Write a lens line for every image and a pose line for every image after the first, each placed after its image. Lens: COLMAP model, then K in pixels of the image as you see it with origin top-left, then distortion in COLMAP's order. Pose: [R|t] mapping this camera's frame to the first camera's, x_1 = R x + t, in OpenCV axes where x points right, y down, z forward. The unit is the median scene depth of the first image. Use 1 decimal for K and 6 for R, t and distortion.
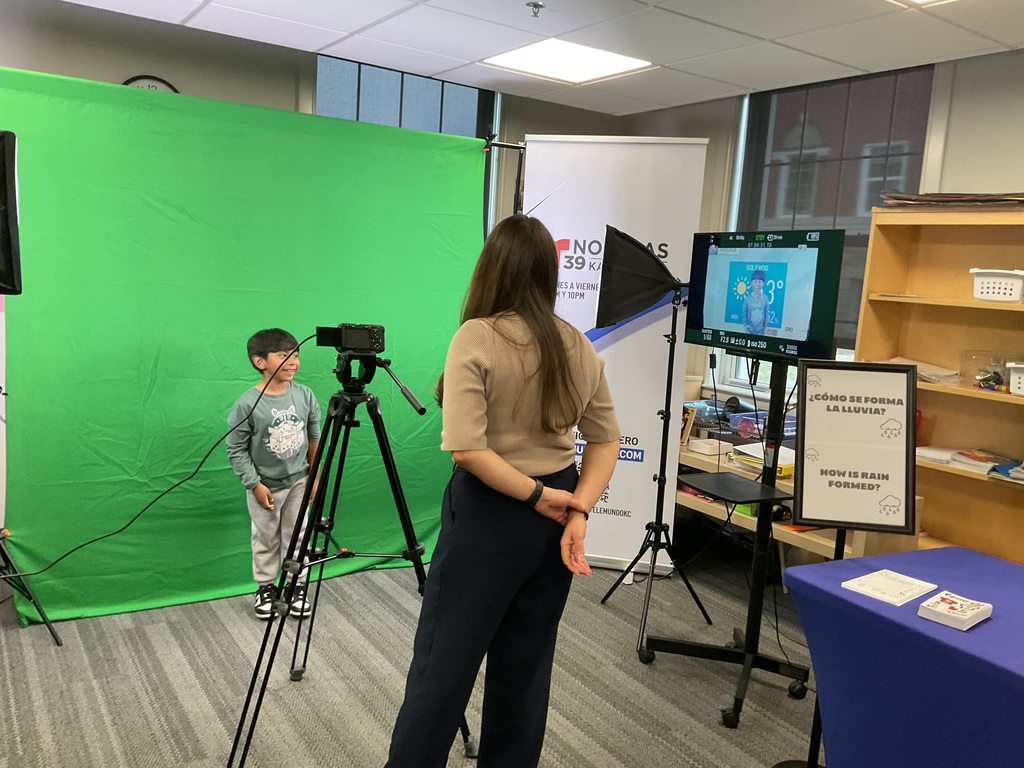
lens RADIAL K [[845.2, 0, 512.0], [0, 845.2, 384.0], [0, 0, 1]] dist [0.065932, -0.149671]
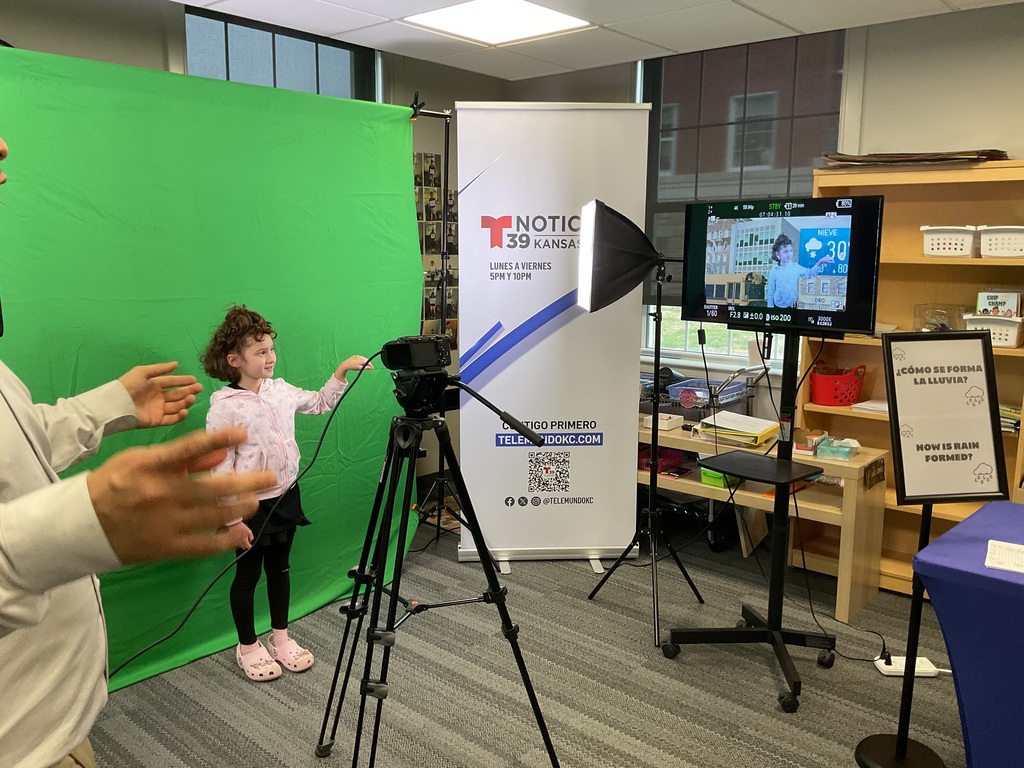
lens RADIAL K [[845.2, 0, 512.0], [0, 845.2, 384.0], [0, 0, 1]] dist [0.065932, -0.149671]
pose [[0.962735, -0.098430, 0.251900, -0.226777], [0.089386, 0.994882, 0.047126, -0.039754], [-0.255249, -0.022854, 0.966605, 0.127781]]
